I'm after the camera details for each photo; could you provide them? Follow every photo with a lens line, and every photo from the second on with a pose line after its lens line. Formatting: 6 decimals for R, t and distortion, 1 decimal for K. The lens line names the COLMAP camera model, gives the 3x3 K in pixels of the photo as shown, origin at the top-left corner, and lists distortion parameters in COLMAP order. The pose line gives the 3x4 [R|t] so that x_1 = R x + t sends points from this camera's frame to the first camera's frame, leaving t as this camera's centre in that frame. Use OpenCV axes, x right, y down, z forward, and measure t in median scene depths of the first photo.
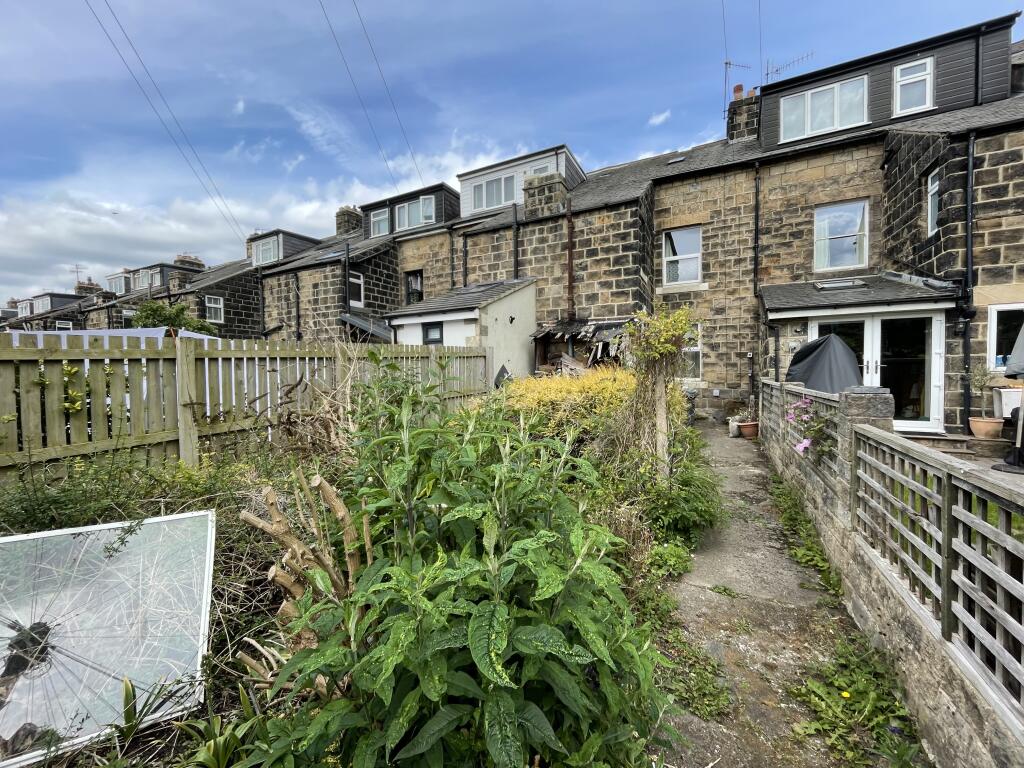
lens RADIAL K [[419.2, 0, 511.6], [0, 419.2, 381.7], [0, 0, 1]] dist [-0.000369, -0.000072]
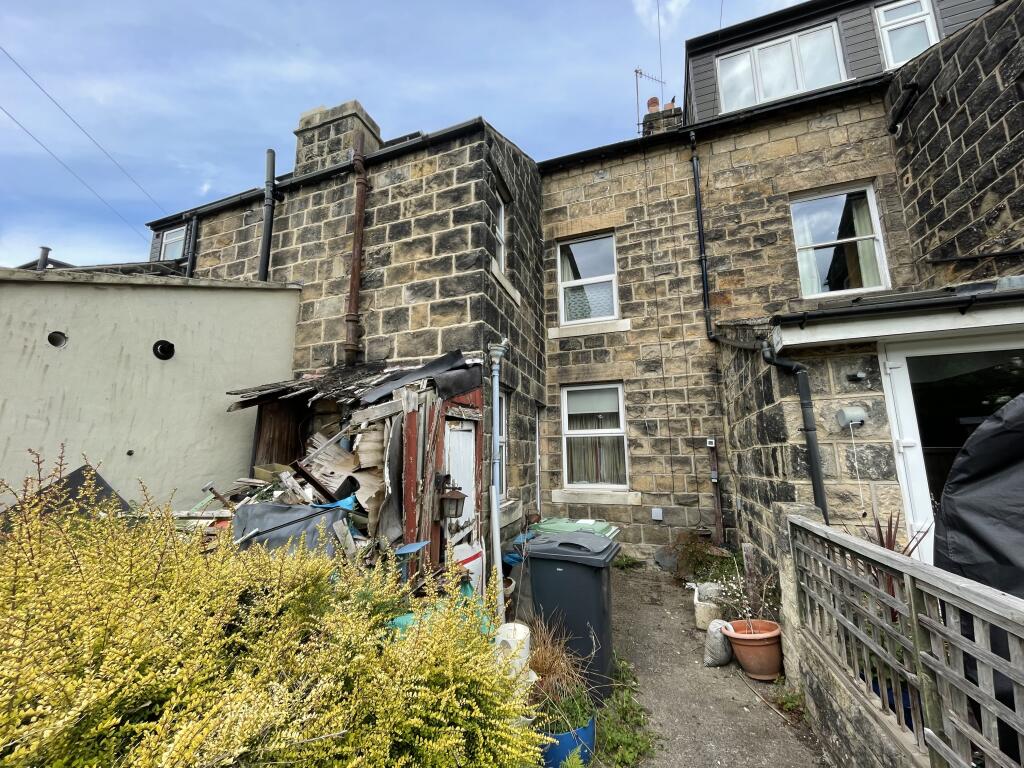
lens RADIAL K [[419.2, 0, 511.6], [0, 419.2, 381.7], [0, 0, 1]] dist [-0.000369, -0.000072]
pose [[0.989904, 0.027326, 0.139084, 0.241914], [0.002096, 0.978312, -0.207127, -0.030279], [-0.141727, 0.205327, 0.968377, 0.508462]]
